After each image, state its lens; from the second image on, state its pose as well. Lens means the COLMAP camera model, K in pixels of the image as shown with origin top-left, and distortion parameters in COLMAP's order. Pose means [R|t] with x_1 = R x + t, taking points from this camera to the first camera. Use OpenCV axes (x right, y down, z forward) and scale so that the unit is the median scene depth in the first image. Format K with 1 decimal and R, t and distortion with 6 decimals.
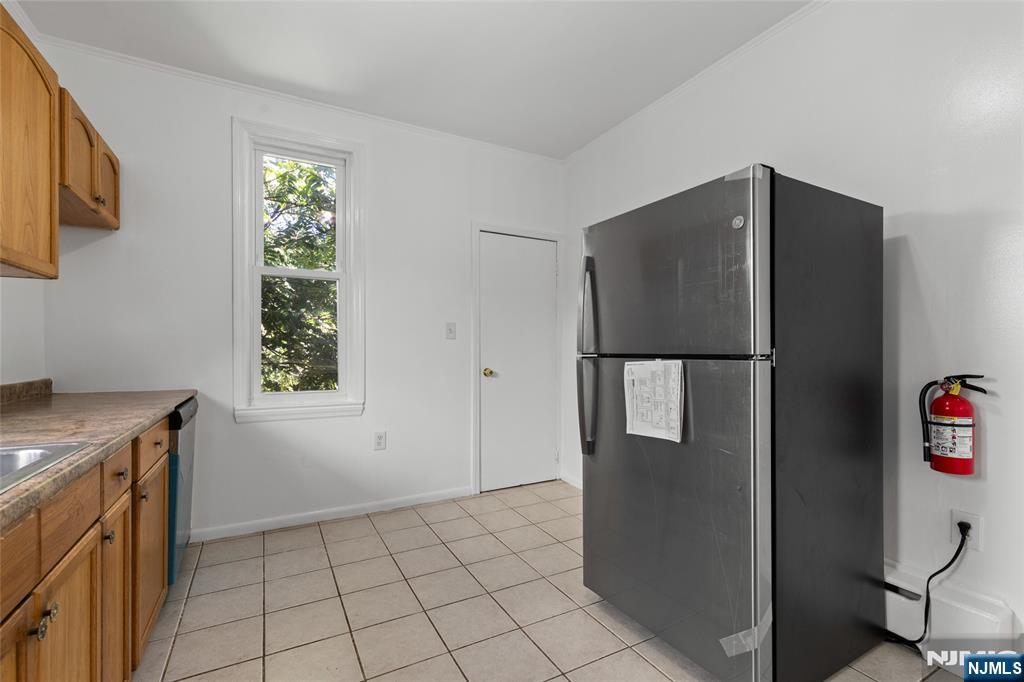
lens RADIAL K [[462.2, 0, 515.9], [0, 462.2, 347.6], [0, 0, 1]] dist [0.008575, -0.000461]
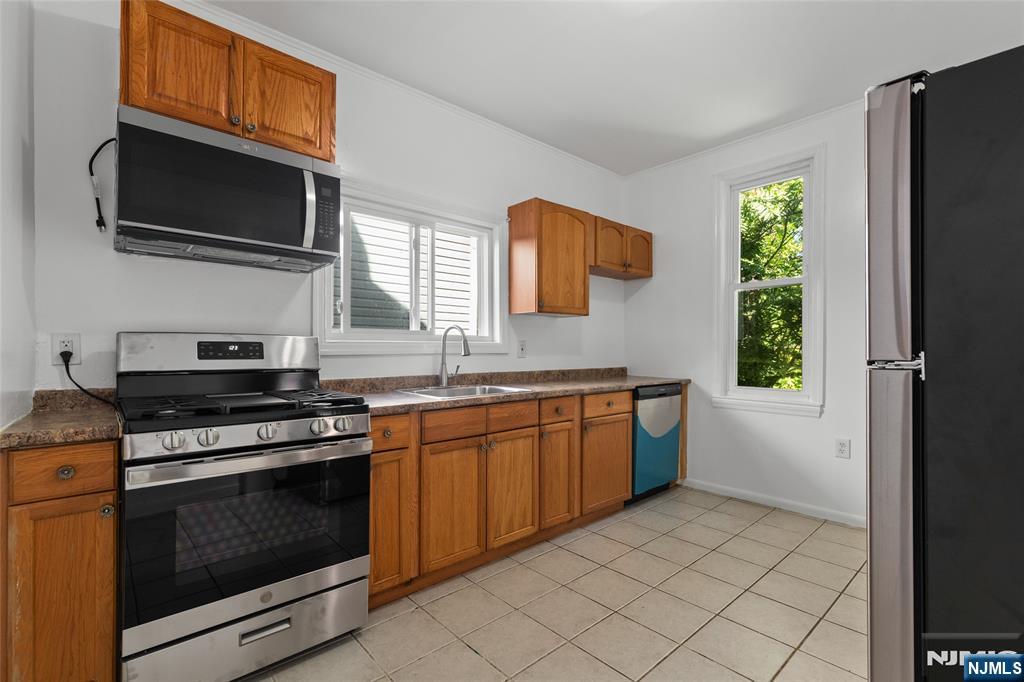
lens RADIAL K [[462.2, 0, 517.3], [0, 462.2, 344.5], [0, 0, 1]] dist [0.008575, -0.000461]
pose [[0.221405, -0.011971, -0.975109, 0.537768], [0.003540, 0.999928, -0.011472, -0.001438], [0.975176, -0.000912, 0.221431, 0.162520]]
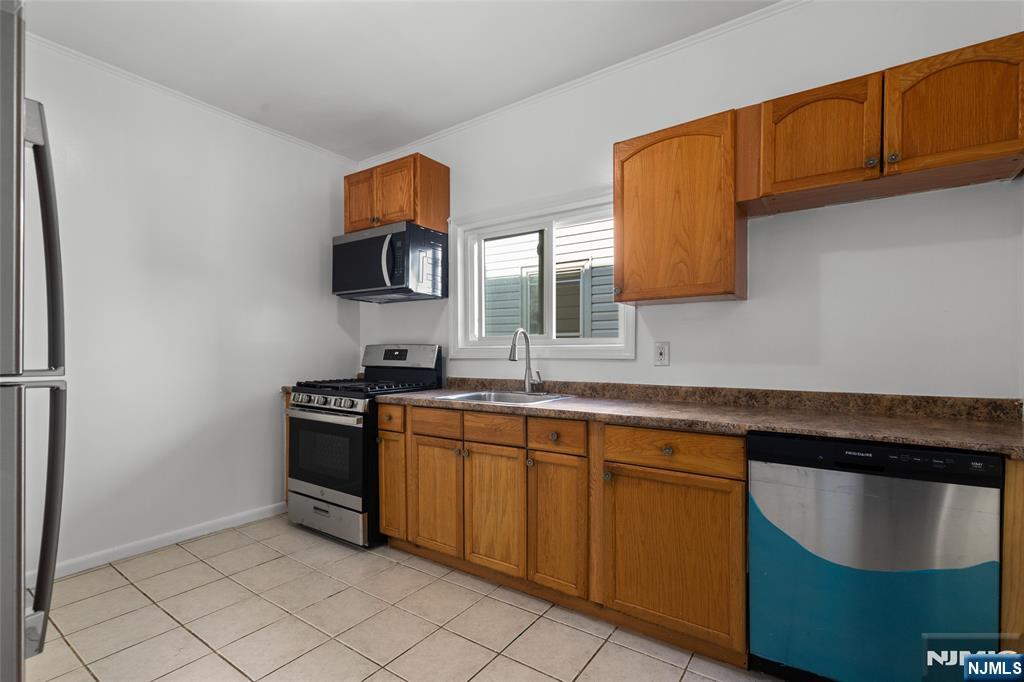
lens RADIAL K [[462.2, 0, 509.7], [0, 462.2, 350.4], [0, 0, 1]] dist [0.008575, -0.000461]
pose [[-0.898048, -0.005074, -0.439868, -0.011473], [-0.000122, 0.999936, -0.011286, -0.000135], [0.439897, -0.010082, -0.897991, 1.082843]]
